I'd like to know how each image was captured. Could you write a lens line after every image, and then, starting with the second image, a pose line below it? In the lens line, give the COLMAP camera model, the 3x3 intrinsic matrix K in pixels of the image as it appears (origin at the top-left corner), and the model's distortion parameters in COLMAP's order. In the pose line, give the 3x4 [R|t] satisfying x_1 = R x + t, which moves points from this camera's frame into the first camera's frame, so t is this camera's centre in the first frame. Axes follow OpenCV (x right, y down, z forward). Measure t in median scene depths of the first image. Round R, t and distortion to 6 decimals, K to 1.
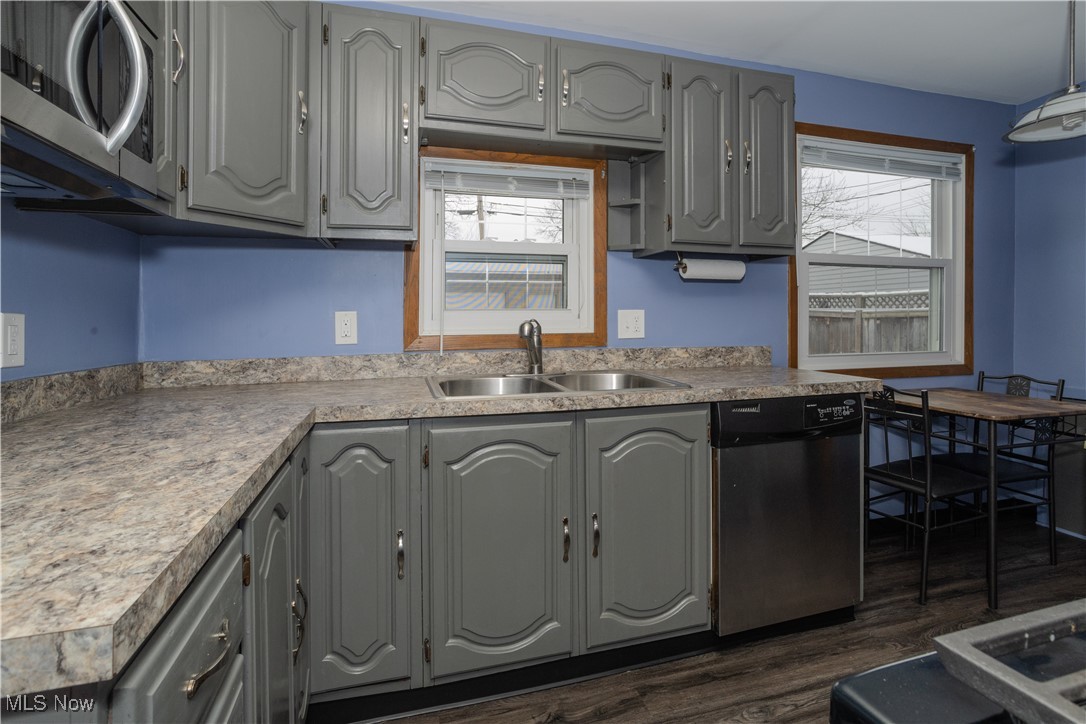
lens RADIAL K [[546.4, 0, 563.9], [0, 546.4, 334.0], [0, 0, 1]] dist [-0.030578, 0.007455]
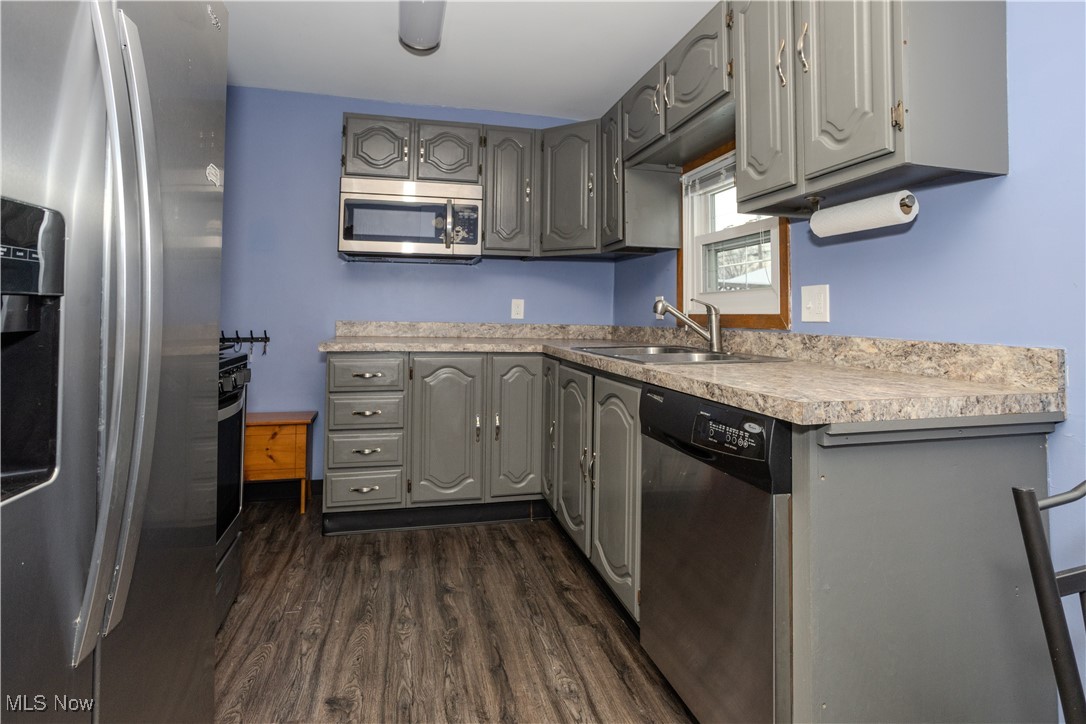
lens RADIAL K [[546.4, 0, 526.2], [0, 546.4, 288.5], [0, 0, 1]] dist [-0.030578, 0.007455]
pose [[-0.082466, -0.042996, -0.995666, 0.934478], [-0.037734, 0.998487, -0.039992, 0.007211], [0.995879, 0.034272, -0.083964, 0.658984]]
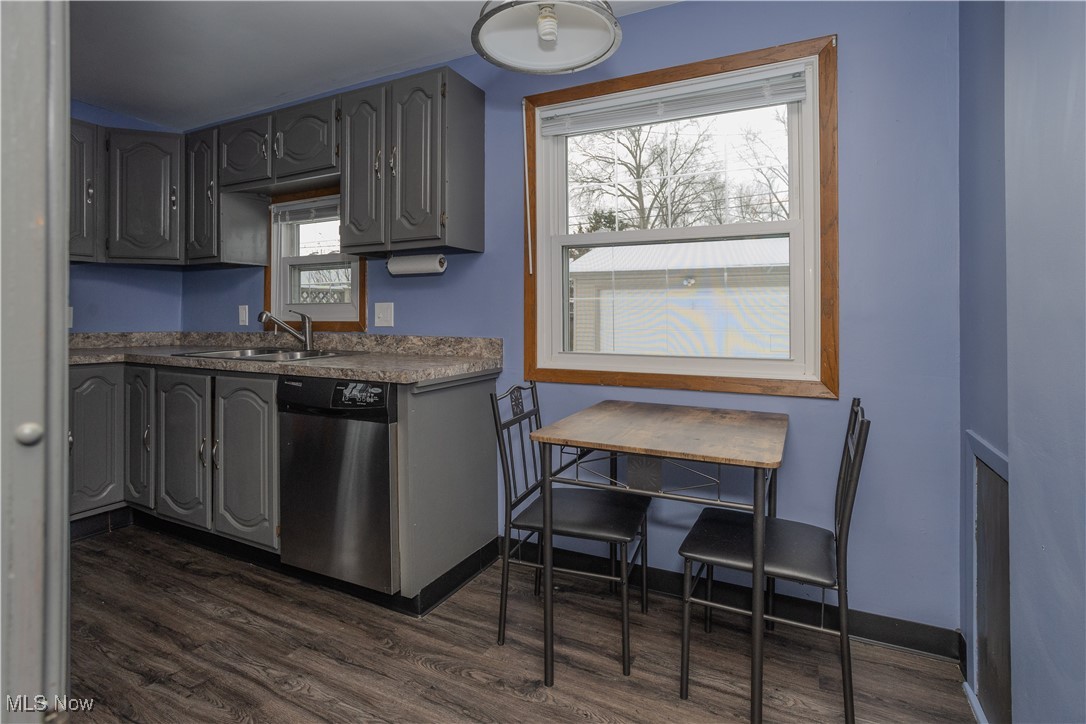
lens RADIAL K [[546.4, 0, 546.2], [0, 546.4, 335.8], [0, 0, 1]] dist [-0.030578, 0.007455]
pose [[0.717175, 0.033567, -0.696084, 1.216099], [-0.023326, 0.999436, 0.024163, -0.008529], [0.696502, -0.001092, 0.717554, 0.396103]]
